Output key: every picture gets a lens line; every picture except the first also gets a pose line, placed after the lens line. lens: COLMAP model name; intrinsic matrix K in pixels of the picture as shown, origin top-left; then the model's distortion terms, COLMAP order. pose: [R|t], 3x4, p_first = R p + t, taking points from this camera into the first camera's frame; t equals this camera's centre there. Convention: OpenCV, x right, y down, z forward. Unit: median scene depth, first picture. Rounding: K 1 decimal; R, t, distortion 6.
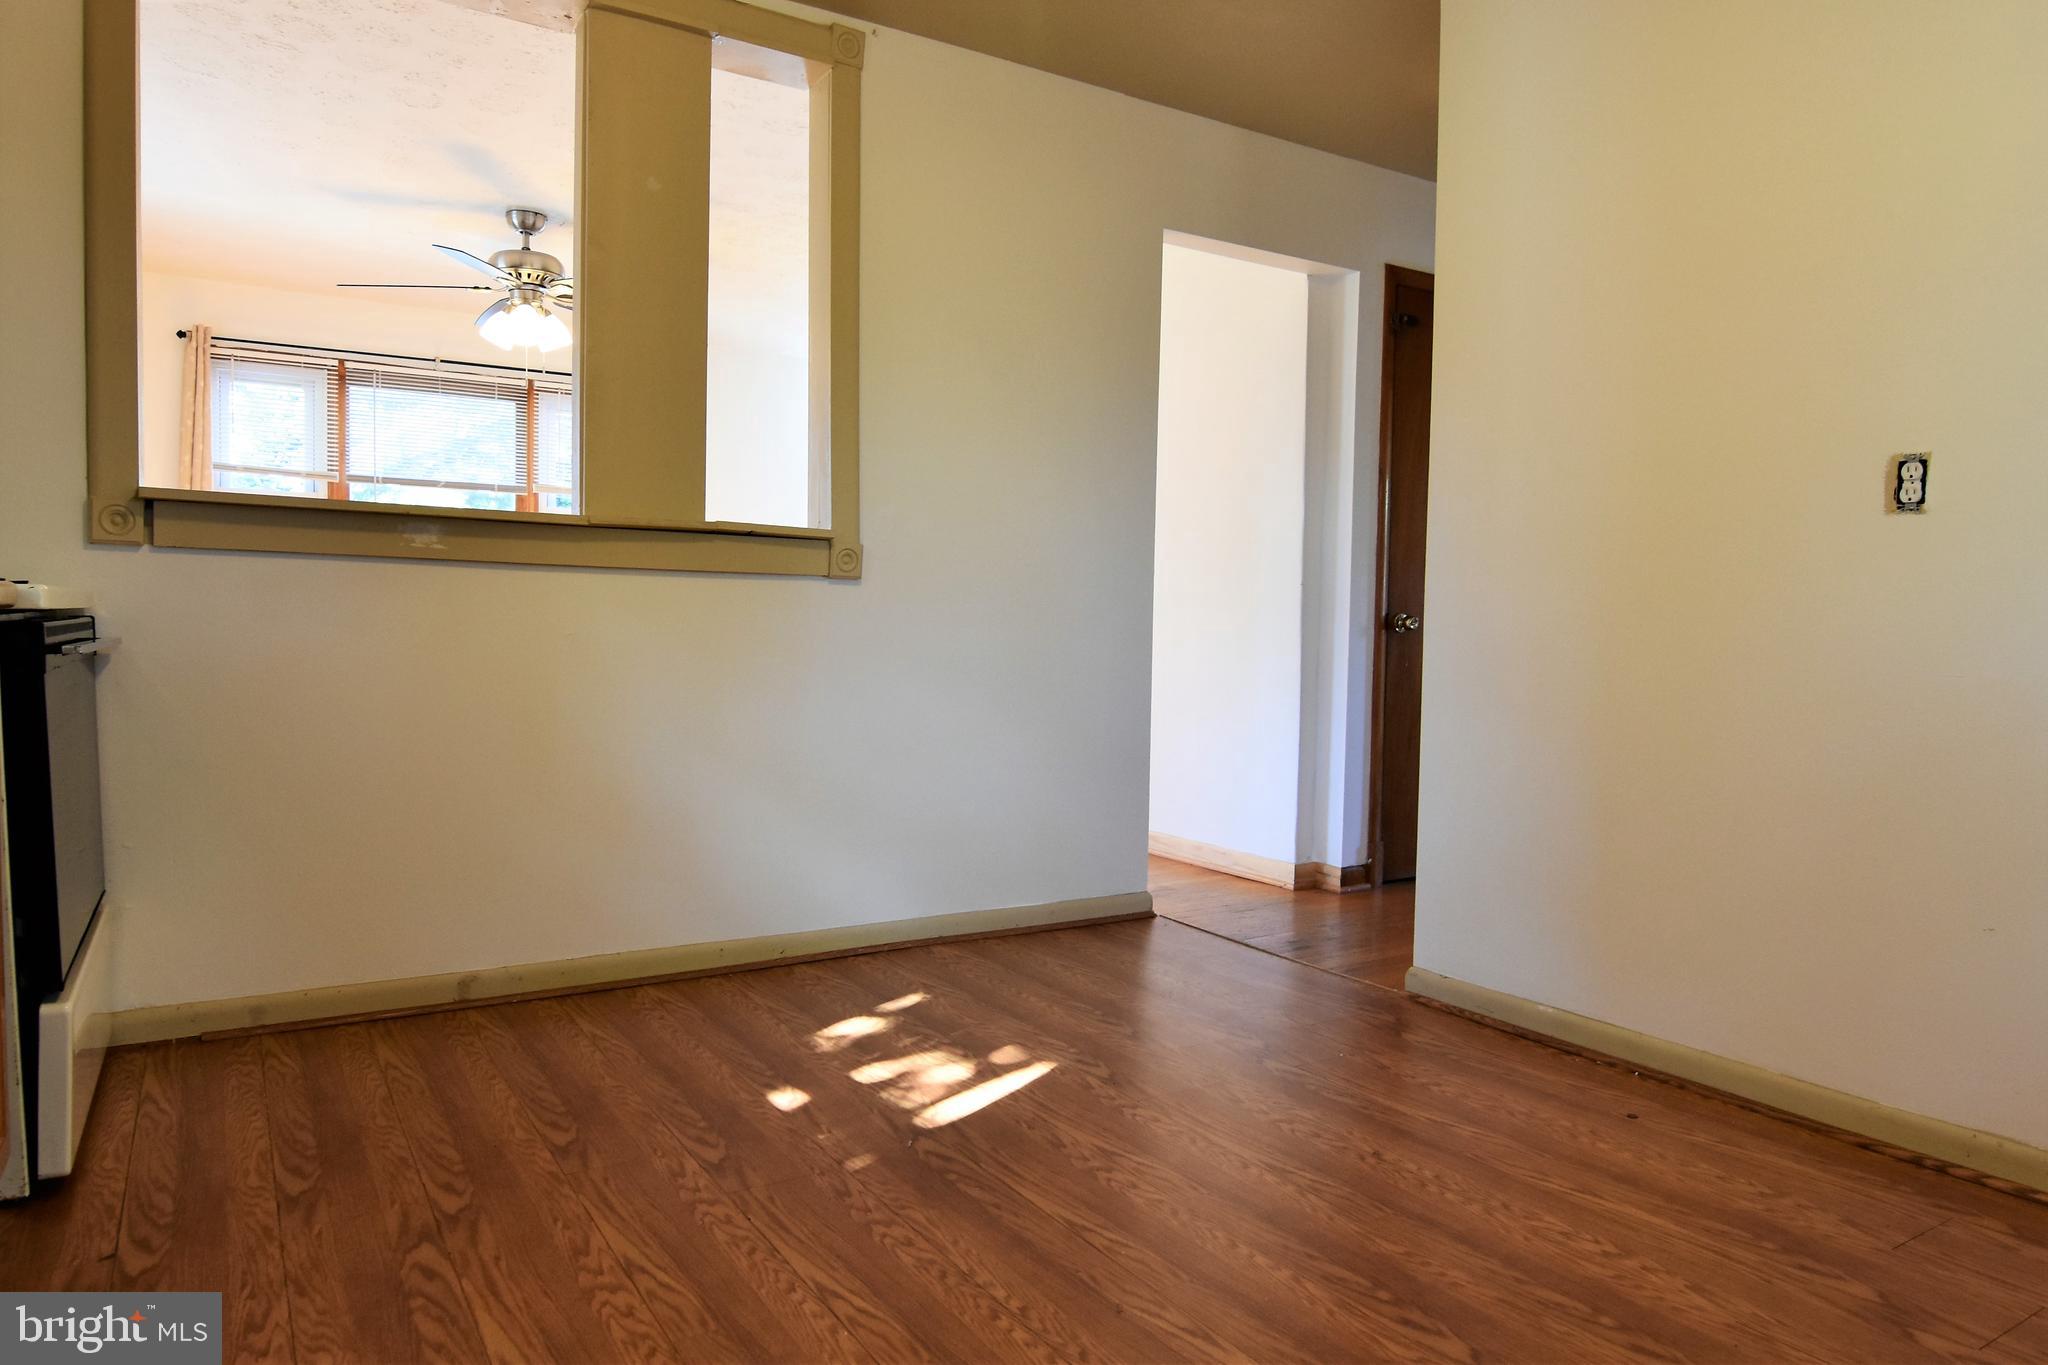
lens RADIAL K [[1305.3, 0, 1035.8], [0, 1305.3, 691.1], [0, 0, 1]] dist [-0.000396, -0.063239]
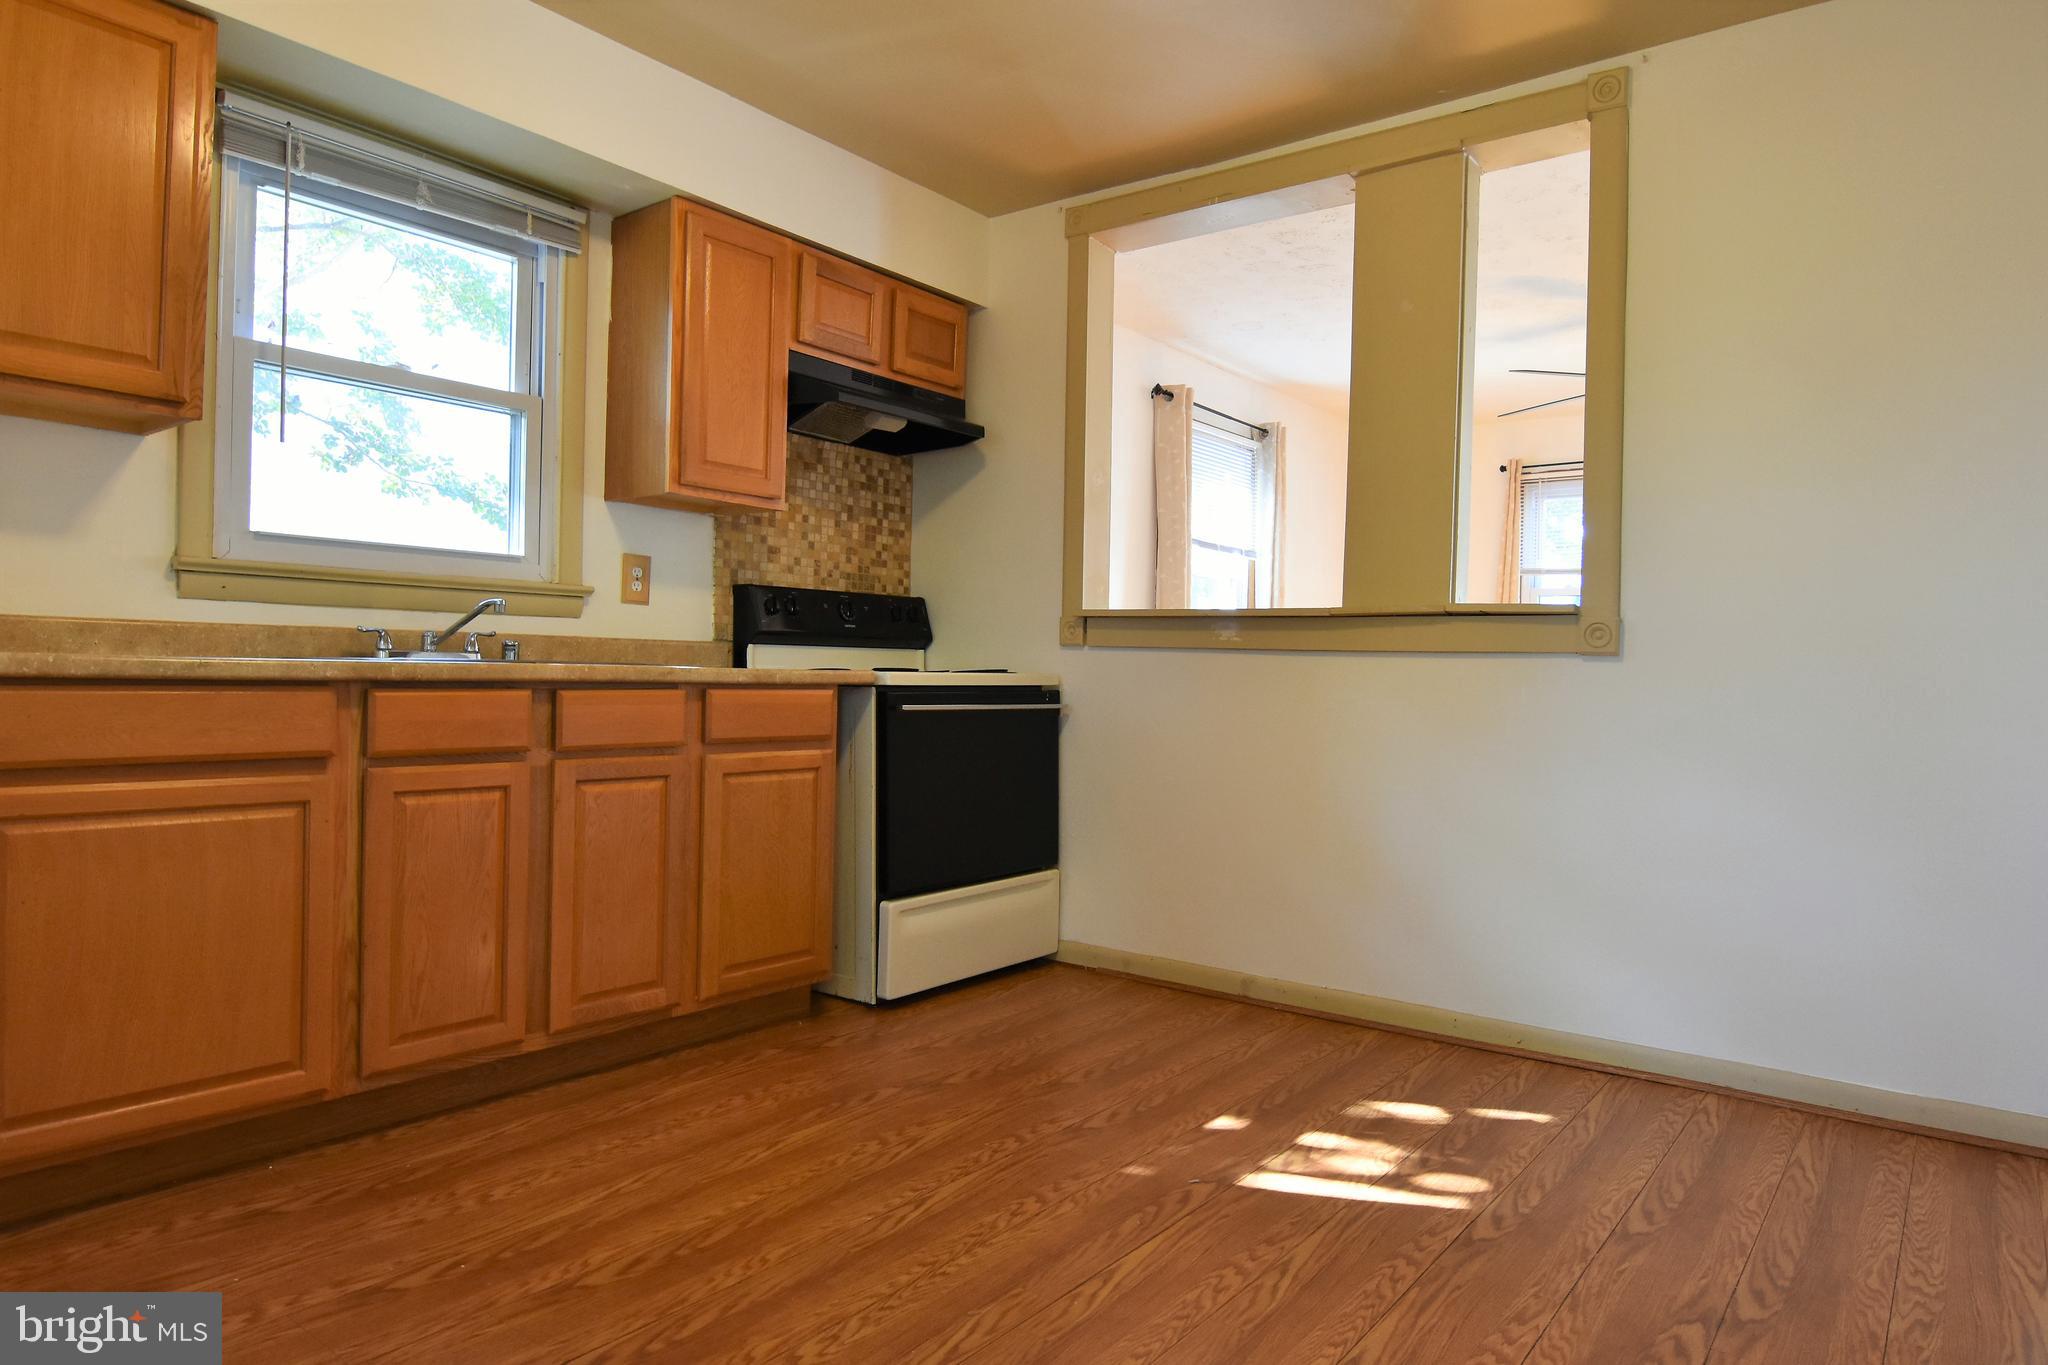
lens RADIAL K [[1236.7, 0, 1032.2], [0, 1236.7, 680.4], [0, 0, 1]] dist [0.001799, -0.020613]
pose [[0.340757, -0.005052, -0.940138, 0.703517], [-0.064650, 0.997493, -0.028793, -0.022653], [0.937926, 0.070591, 0.339576, 0.429937]]
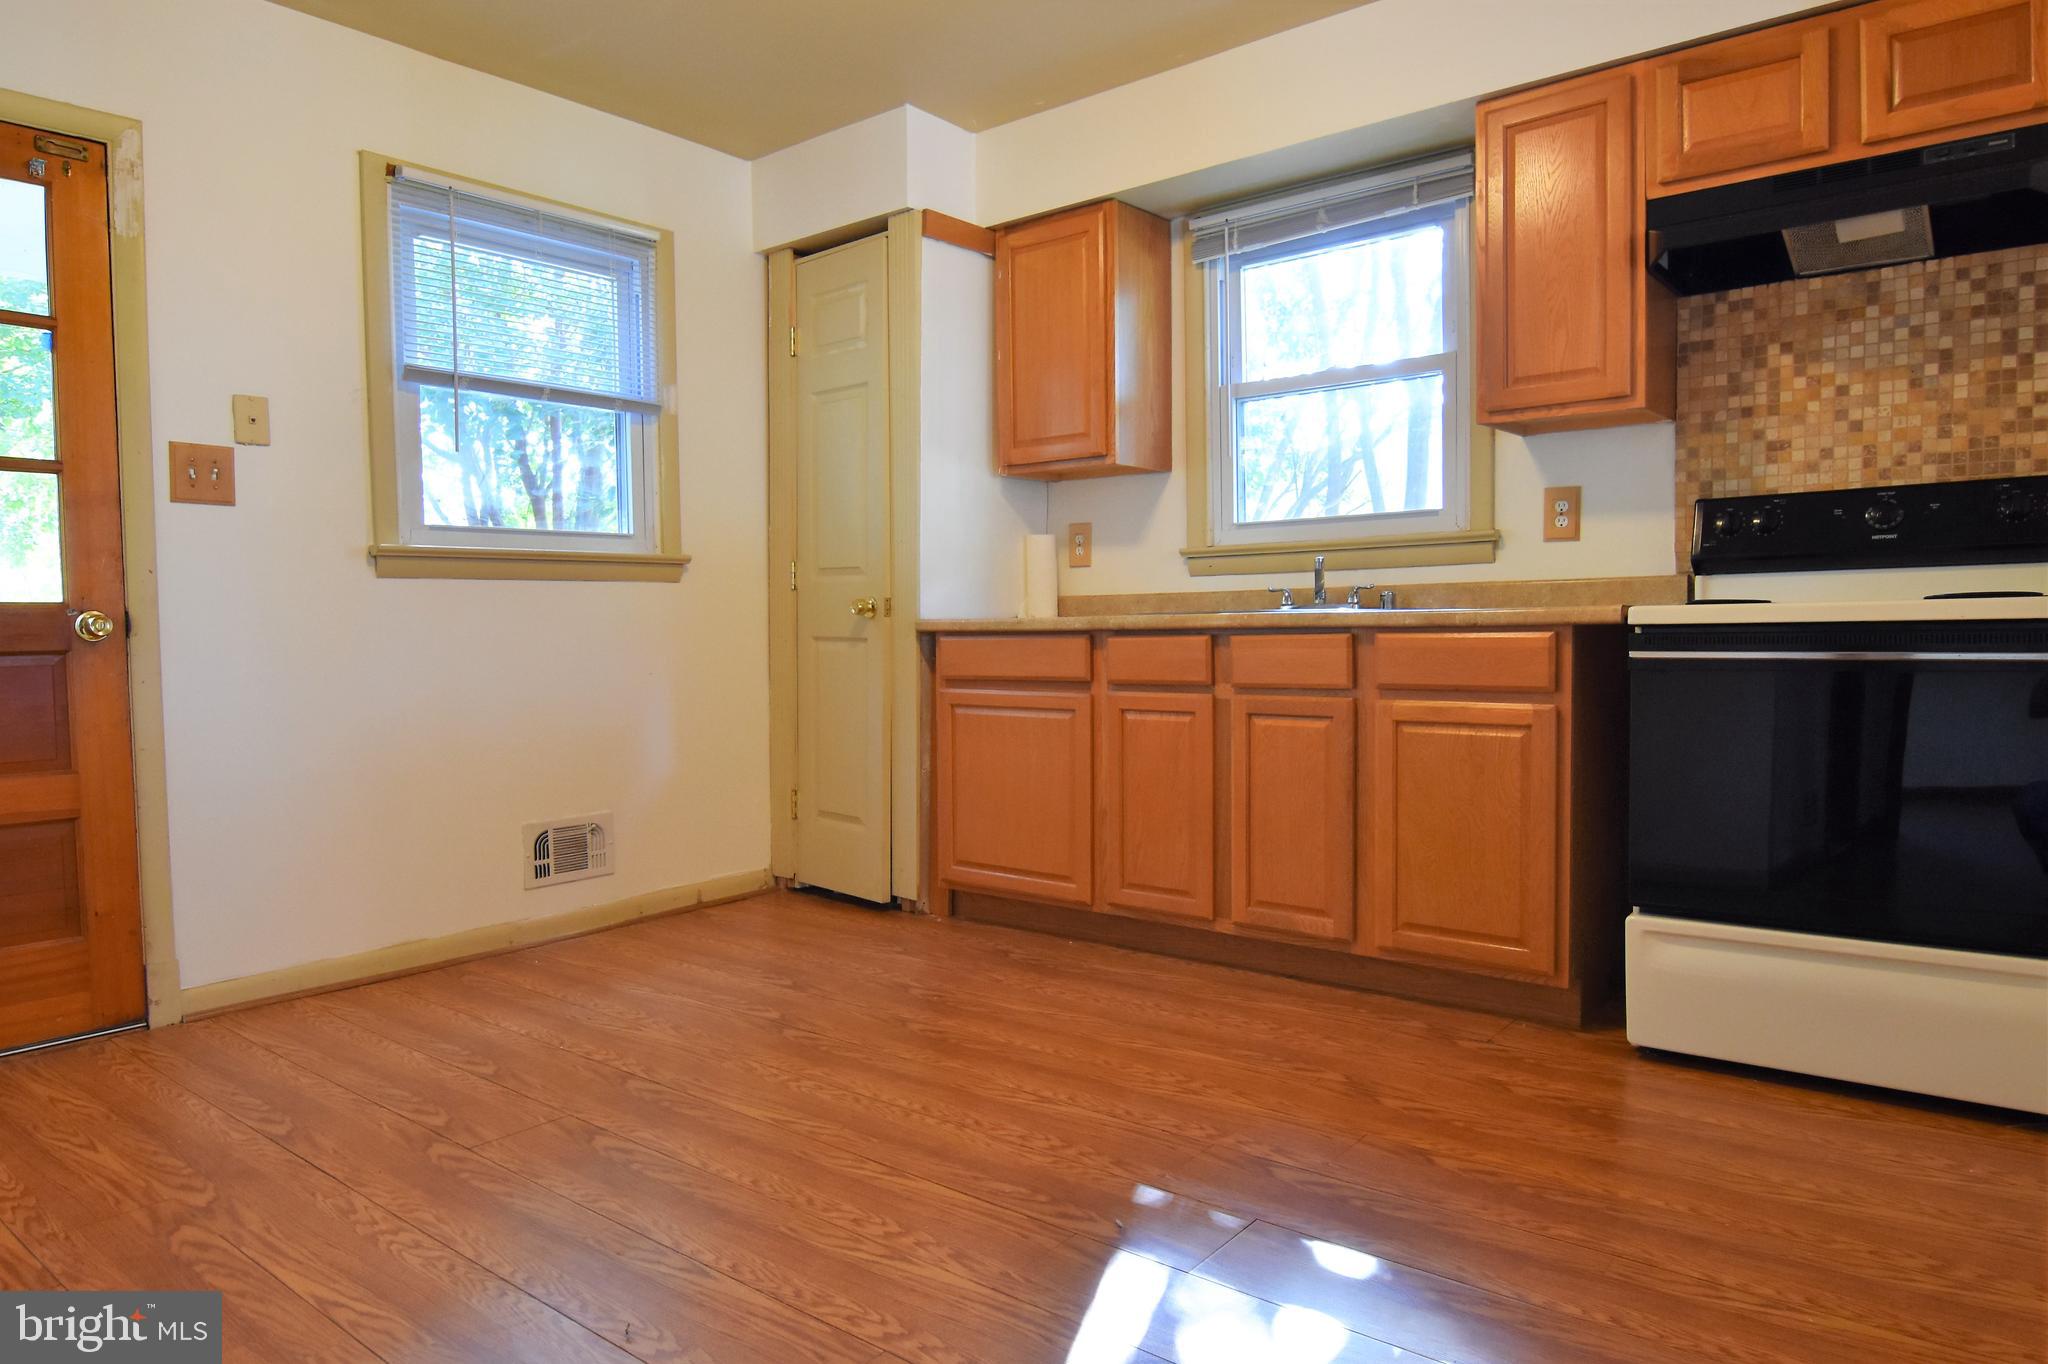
lens RADIAL K [[1268.7, 0, 1030.6], [0, 1268.7, 681.2], [0, 0, 1]] dist [-0.000755, -0.018248]
pose [[-0.945673, 0.012911, -0.324862, 0.202079], [-0.017230, 0.995817, 0.089734, -0.082017], [0.324661, 0.090457, -0.941495, 1.512414]]
